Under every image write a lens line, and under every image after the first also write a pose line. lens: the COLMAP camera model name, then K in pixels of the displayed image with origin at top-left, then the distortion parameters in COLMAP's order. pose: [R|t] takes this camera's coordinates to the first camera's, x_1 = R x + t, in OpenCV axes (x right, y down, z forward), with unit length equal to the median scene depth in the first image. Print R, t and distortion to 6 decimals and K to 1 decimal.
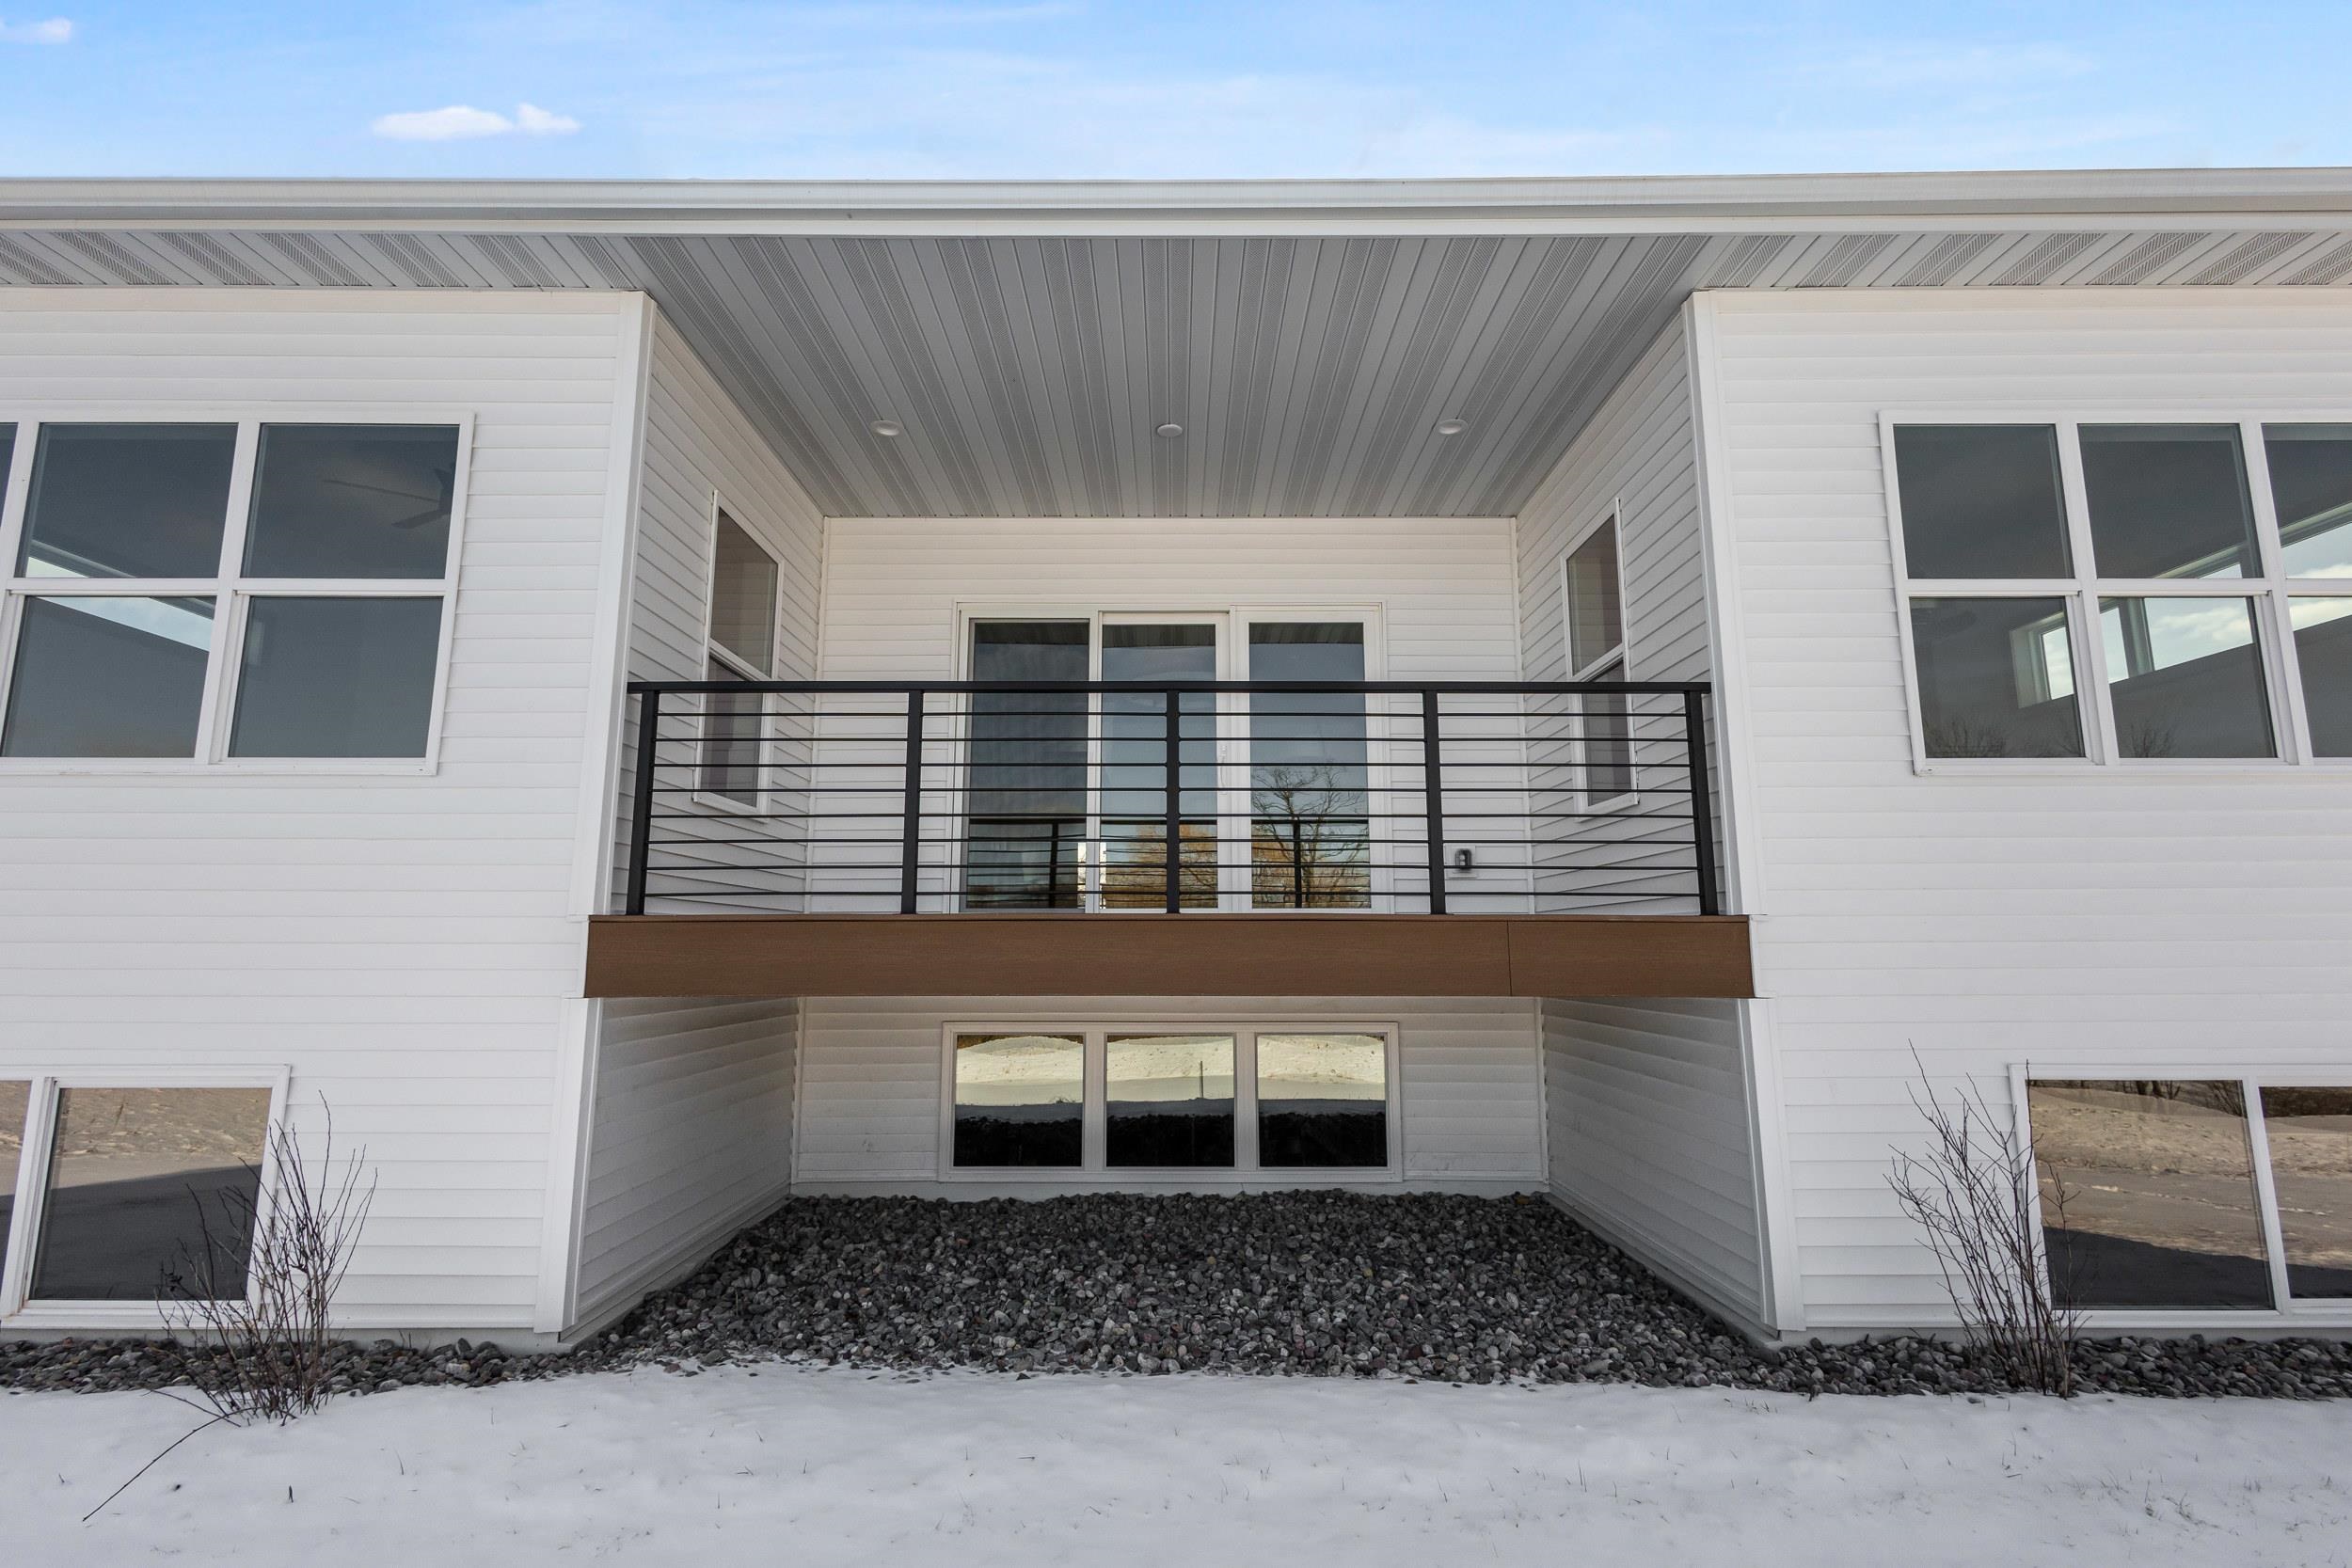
lens RADIAL K [[1079.8, 0, 1173.0], [0, 1079.8, 792.4], [0, 0, 1]] dist [0.012121, 0.000279]
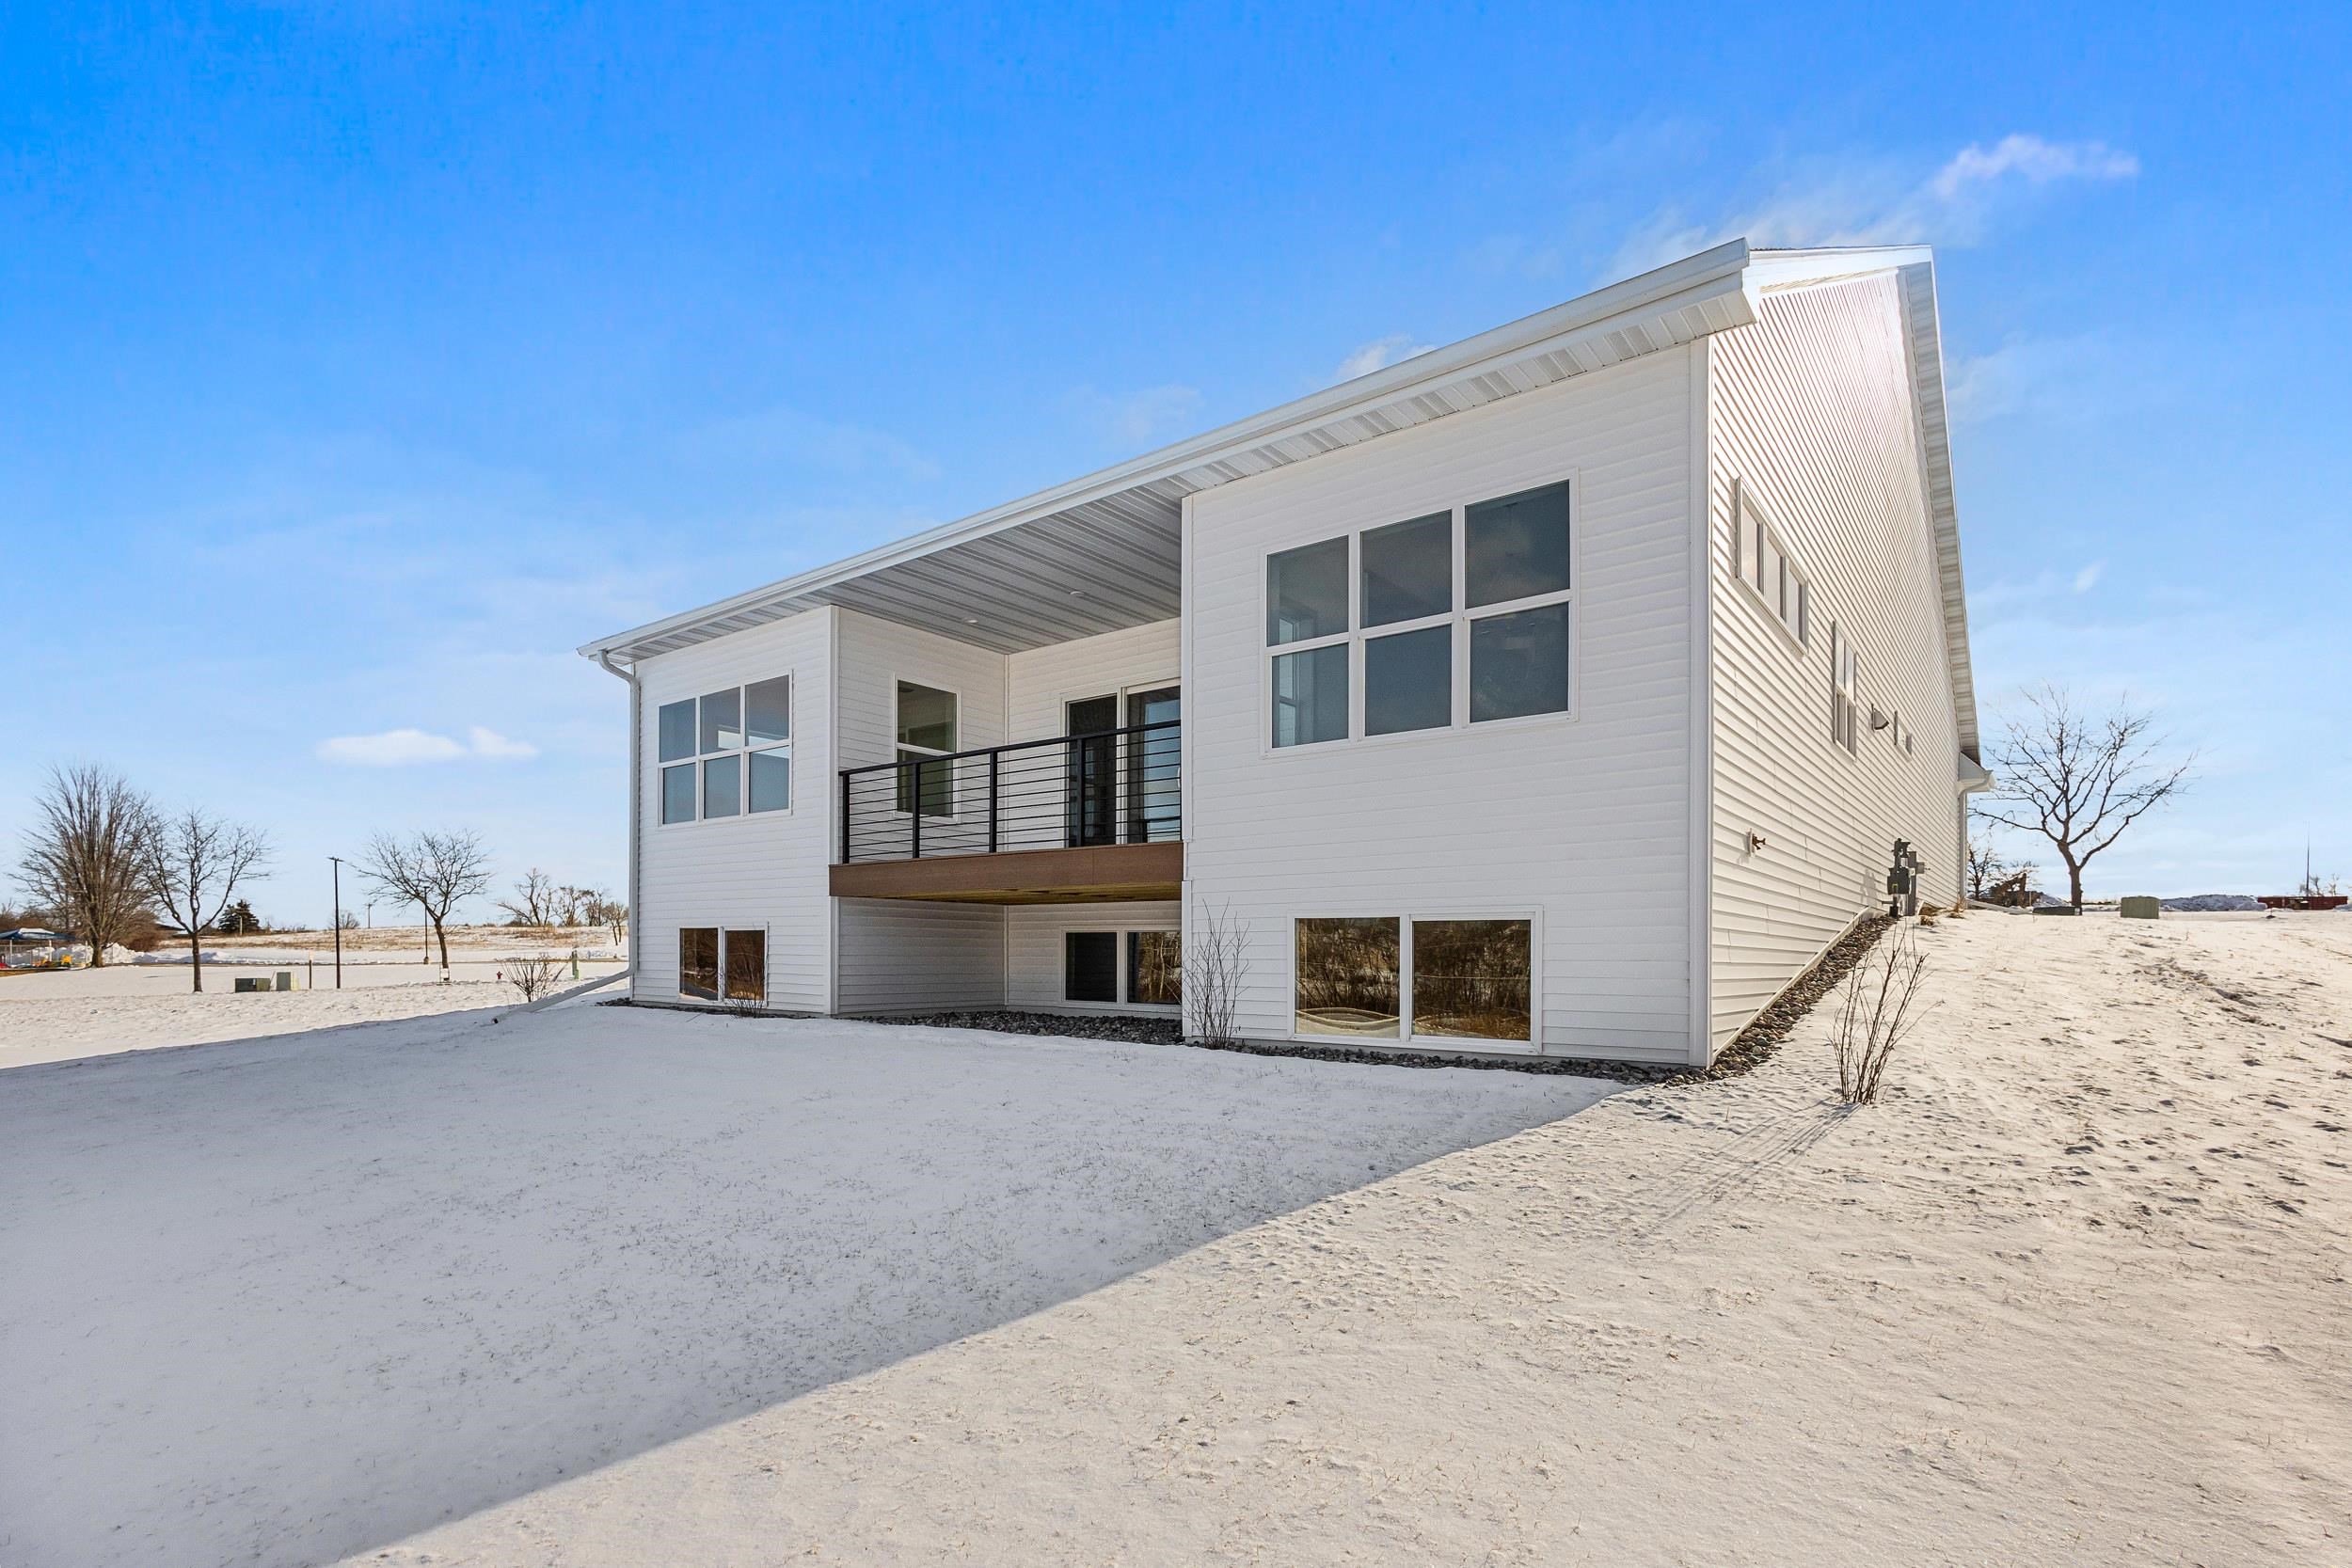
lens RADIAL K [[1105.3, 0, 1184.1], [0, 1105.3, 802.2], [0, 0, 1]] dist [0.003983, 0.000178]
pose [[0.791537, -0.076361, -0.606331, 1.631766], [0.089024, 0.995987, -0.009217, 0.061258], [0.604602, -0.046683, 0.795159, -0.537723]]
